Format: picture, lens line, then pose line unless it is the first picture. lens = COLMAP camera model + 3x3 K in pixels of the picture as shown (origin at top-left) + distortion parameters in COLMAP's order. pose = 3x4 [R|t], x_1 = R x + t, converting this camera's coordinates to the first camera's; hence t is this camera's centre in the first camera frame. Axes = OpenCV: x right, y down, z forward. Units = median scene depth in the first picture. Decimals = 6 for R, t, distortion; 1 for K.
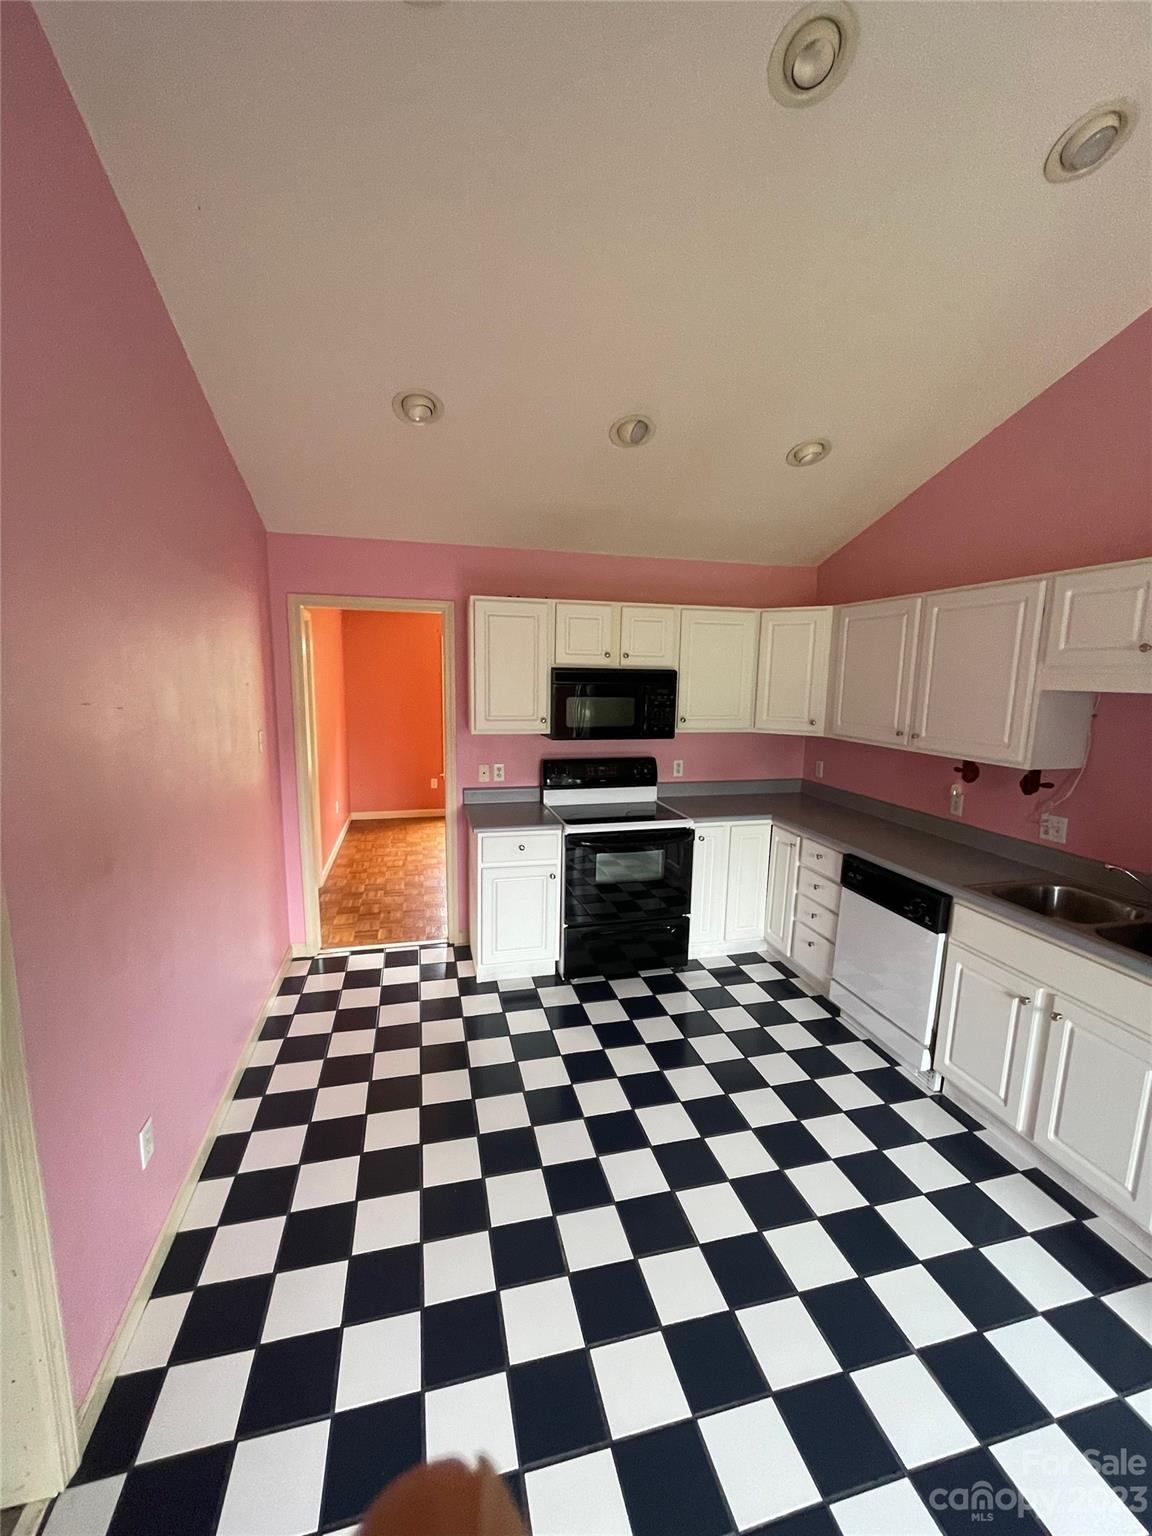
lens RADIAL K [[621.9, 0, 579.5], [0, 621.9, 769.4], [0, 0, 1]] dist [0.007377, -0.001116]
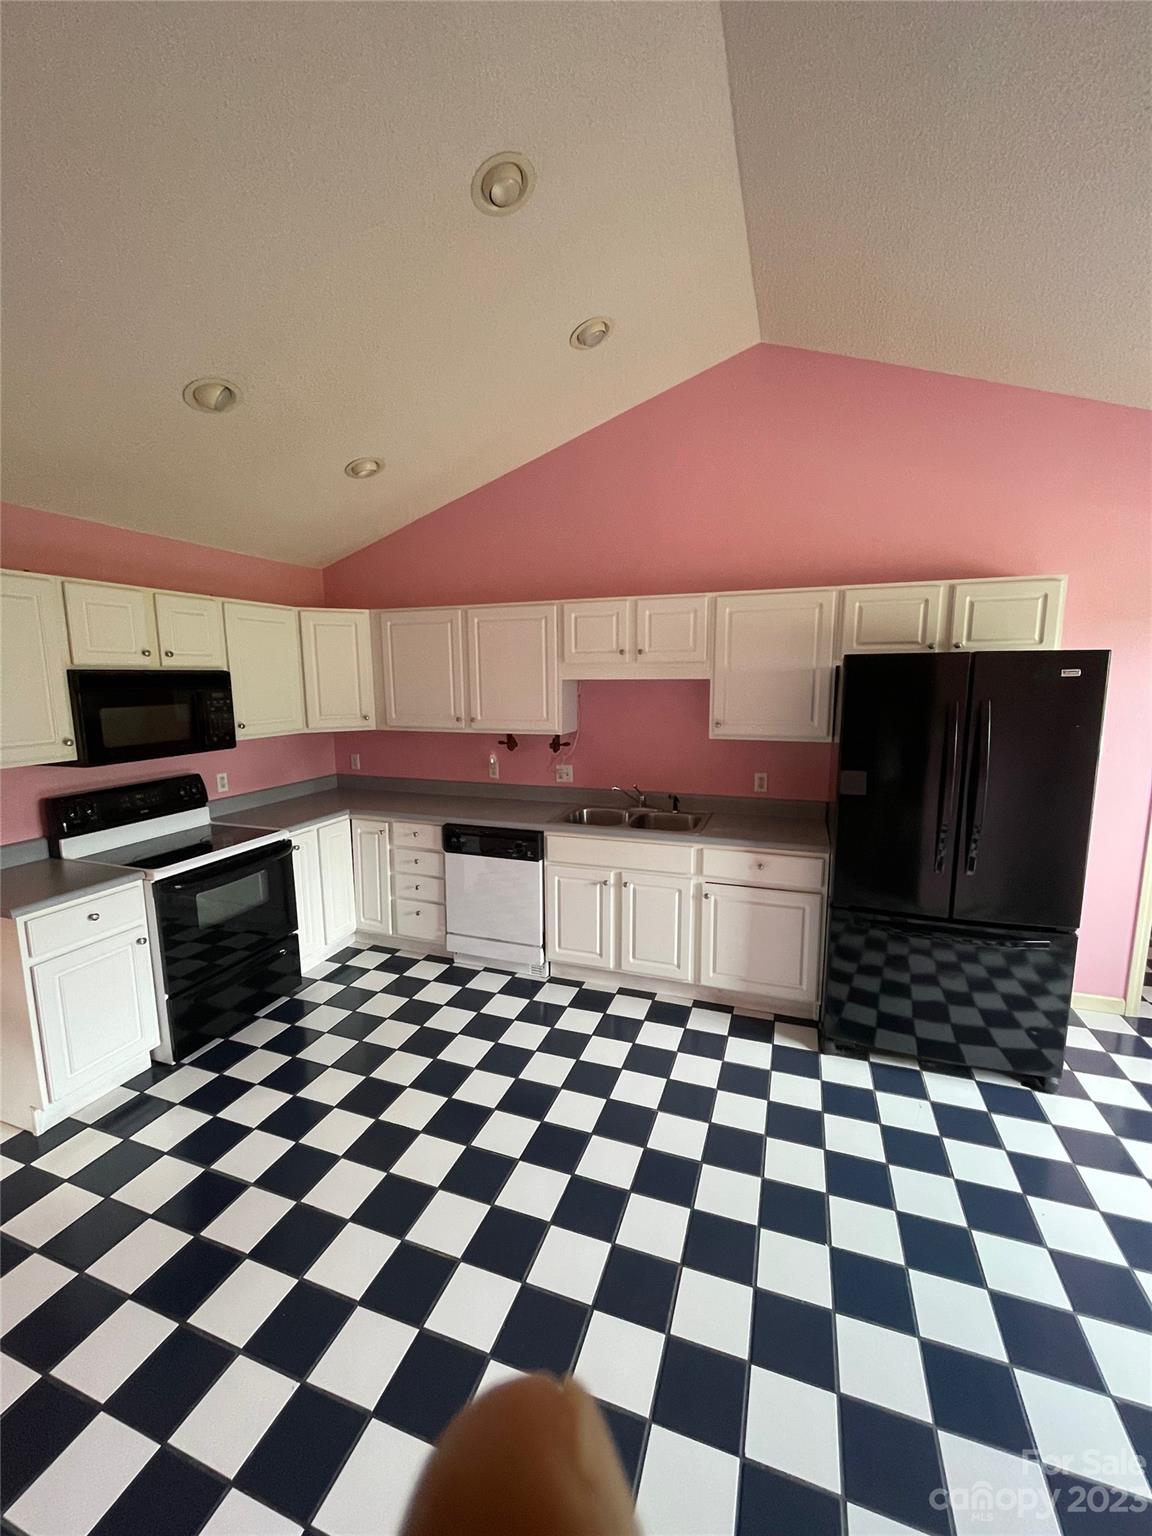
lens RADIAL K [[621.9, 0, 570.1], [0, 621.9, 768.8], [0, 0, 1]] dist [0.007377, -0.001116]
pose [[0.569413, -0.144513, 0.809250, -0.337846], [0.144546, 0.986690, 0.074492, -0.019134], [-0.809244, 0.074557, 0.582723, 0.106706]]
